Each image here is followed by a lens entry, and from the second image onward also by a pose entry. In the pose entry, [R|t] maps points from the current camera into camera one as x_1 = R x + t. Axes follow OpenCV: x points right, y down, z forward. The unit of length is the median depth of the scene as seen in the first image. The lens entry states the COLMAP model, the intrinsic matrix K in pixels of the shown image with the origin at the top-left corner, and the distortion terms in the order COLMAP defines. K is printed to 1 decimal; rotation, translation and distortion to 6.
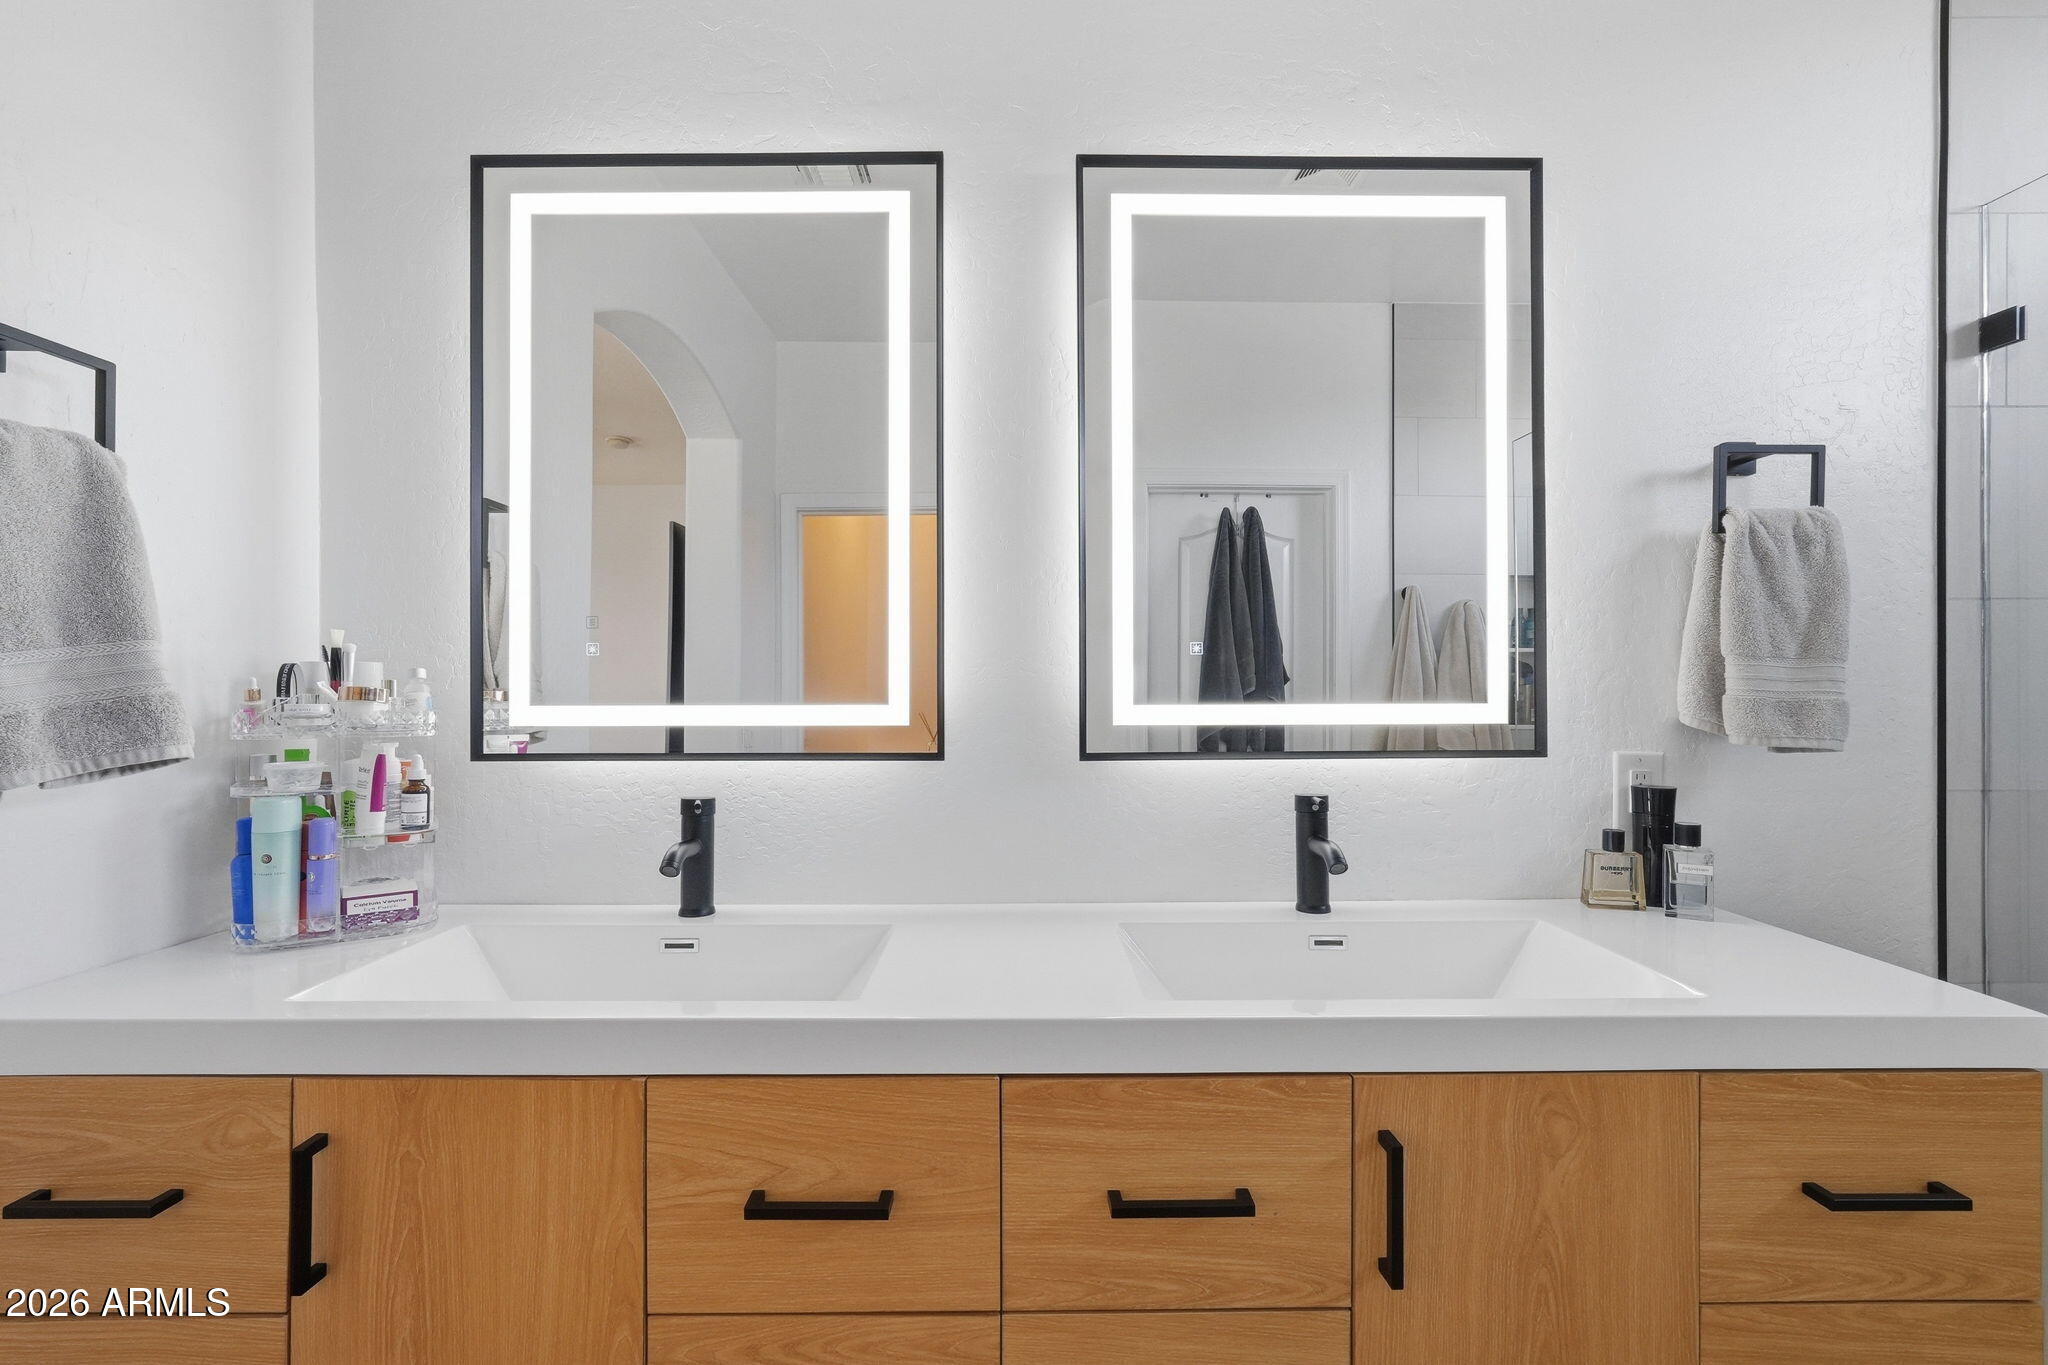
lens RADIAL K [[924.5, 0, 1021.2], [0, 924.5, 686.8], [0, 0, 1]] dist [0.000971, 0.000245]
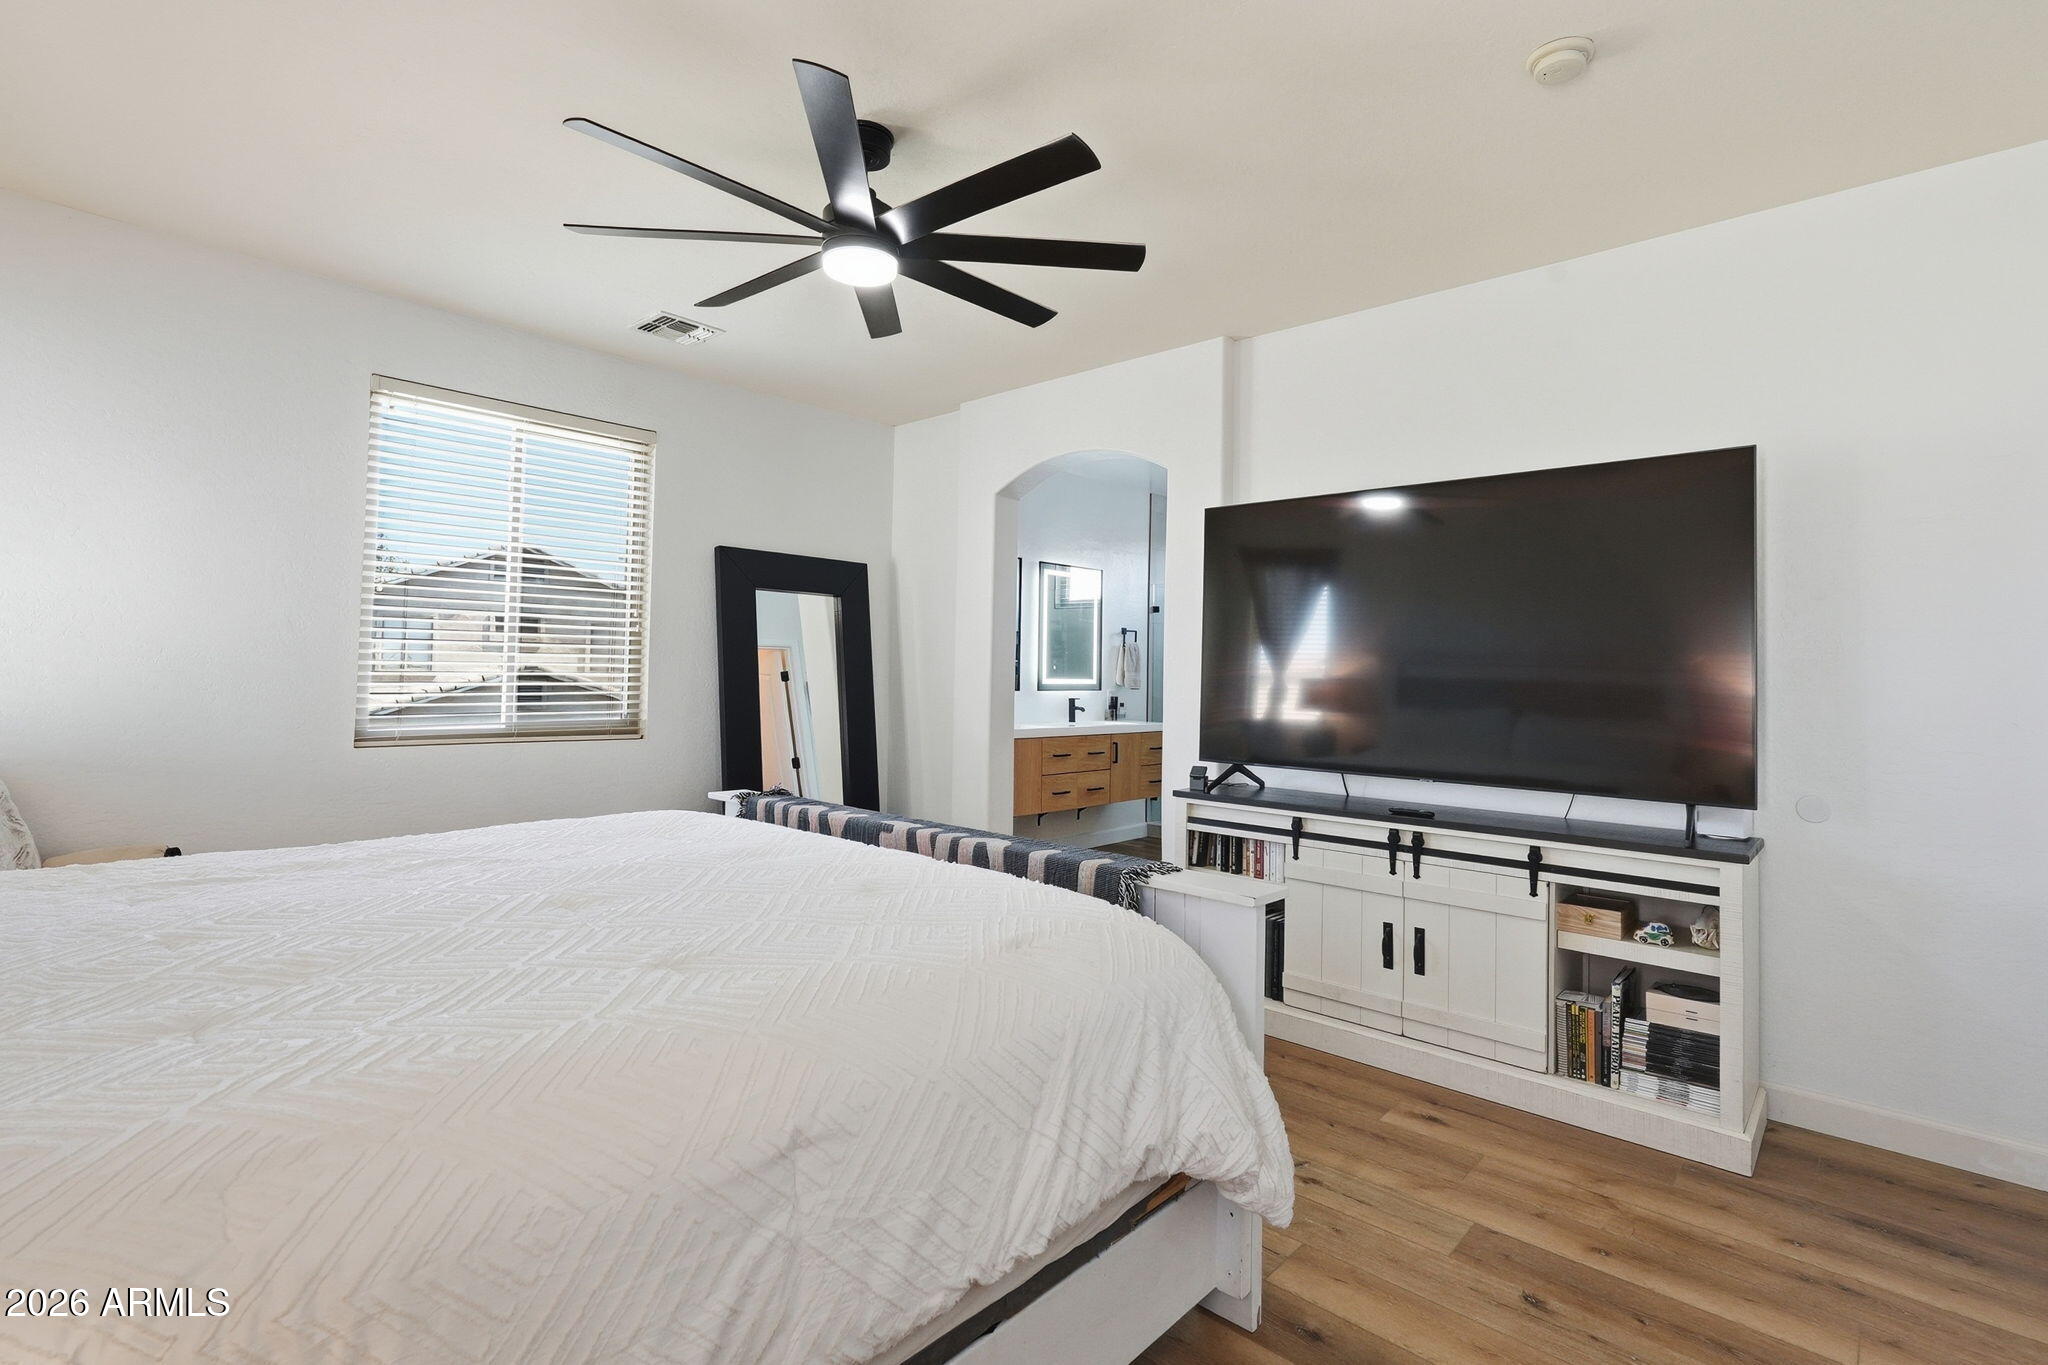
lens RADIAL K [[924.5, 0, 1028.0], [0, 924.5, 674.1], [0, 0, 1]] dist [0.000971, 0.000245]
pose [[0.696982, 0.011845, 0.716990, -3.281376], [-0.020915, 0.999774, 0.003815, -0.023708], [-0.716783, -0.017655, 0.697073, -2.190376]]
